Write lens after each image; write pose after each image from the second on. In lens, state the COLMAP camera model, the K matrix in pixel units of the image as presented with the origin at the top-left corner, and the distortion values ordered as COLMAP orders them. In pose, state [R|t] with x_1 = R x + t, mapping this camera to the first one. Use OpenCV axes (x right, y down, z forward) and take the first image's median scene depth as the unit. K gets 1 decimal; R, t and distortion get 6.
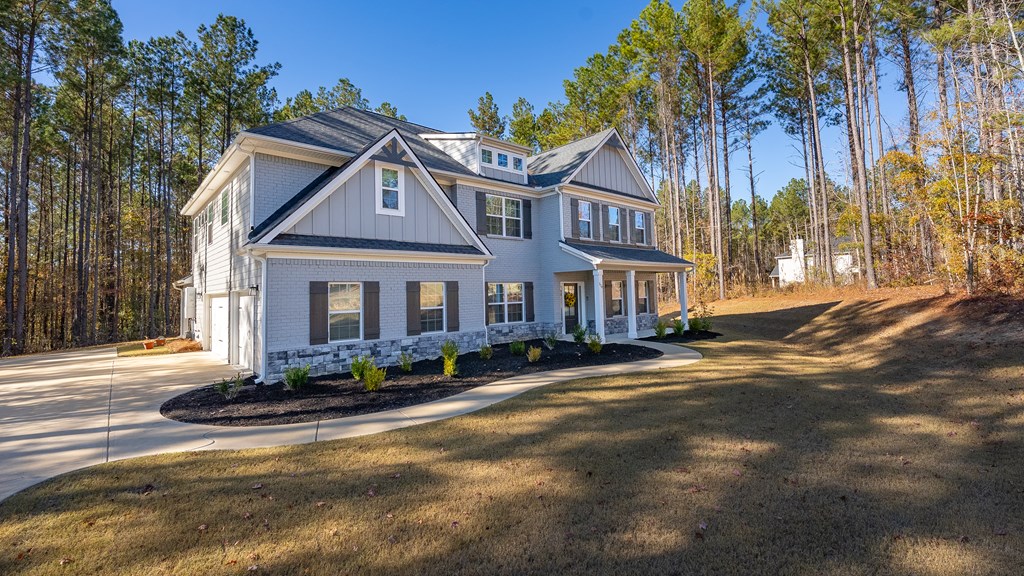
lens RADIAL K [[438.0, 0, 509.3], [0, 438.0, 268.5], [0, 0, 1]] dist [-0.001037, 0.000298]
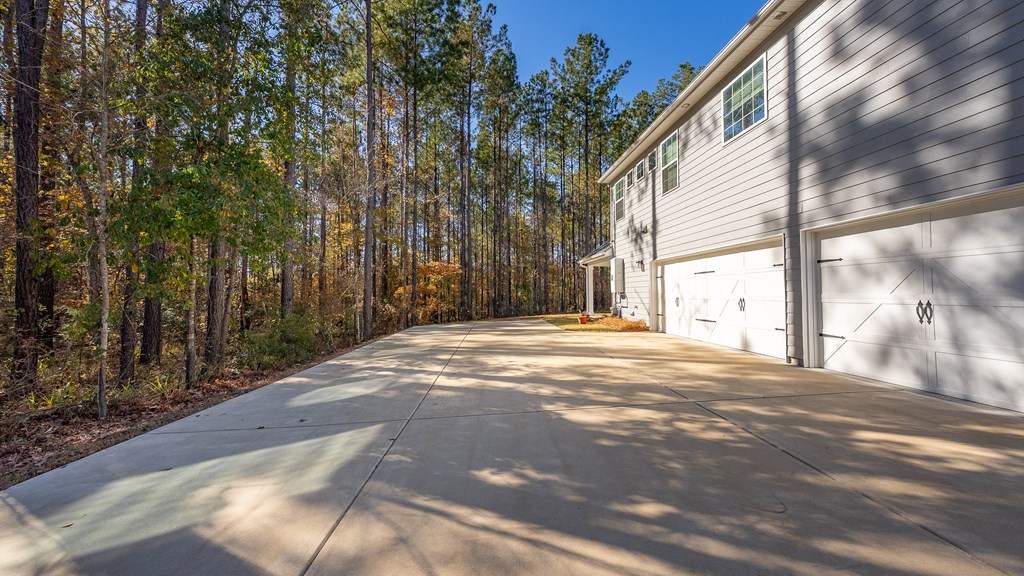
lens RADIAL K [[350.0, 0, 507.8], [0, 350.0, 286.1], [0, 0, 1]] dist [-0.001523, 0.000001]
pose [[0.775019, 0.009194, -0.631871, -0.491897], [0.018361, 0.999144, 0.037058, 0.074929], [0.631671, -0.040322, 0.774187, 0.335885]]
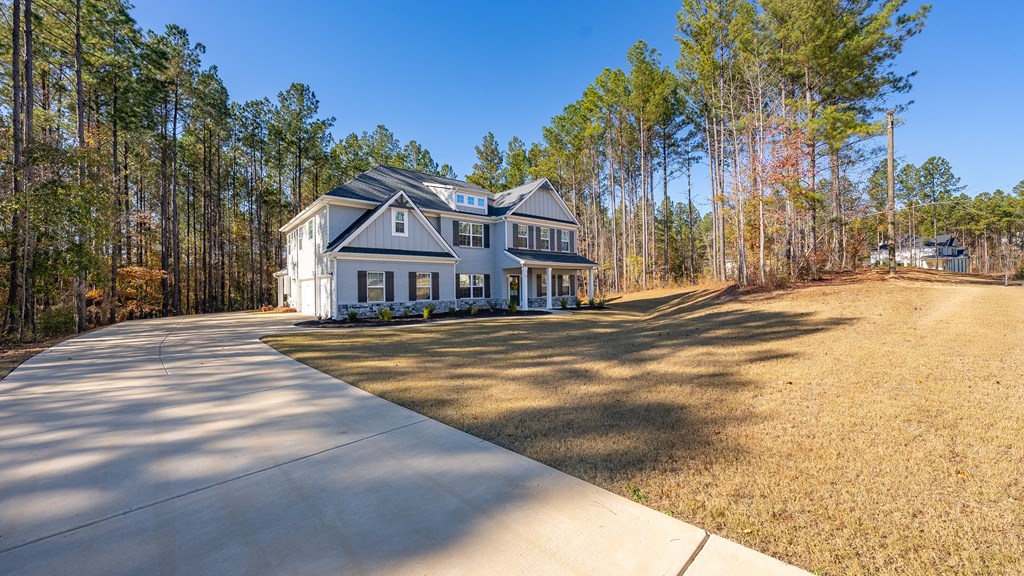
lens RADIAL K [[379.0, 0, 510.1], [0, 379.0, 286.3], [0, 0, 1]] dist [-0.000540, -0.000040]
pose [[0.998962, 0.011432, -0.044102, 0.200515], [-0.009334, 0.998828, 0.047492, 0.007711], [0.044594, -0.047031, 0.997898, -0.442964]]
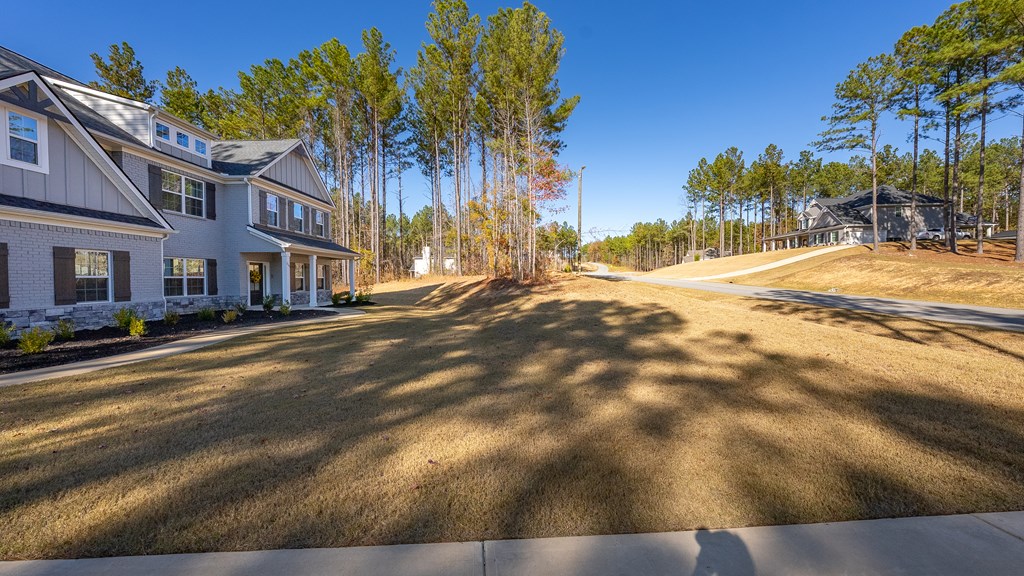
lens RADIAL K [[350.0, 0, 507.8], [0, 350.0, 286.1], [0, 0, 1]] dist [-0.001523, 0.000001]
pose [[0.688133, 0.006974, 0.725551, -0.082166], [-0.052545, 0.997807, 0.040244, 0.024725], [-0.723679, -0.065817, 0.686991, -0.146431]]
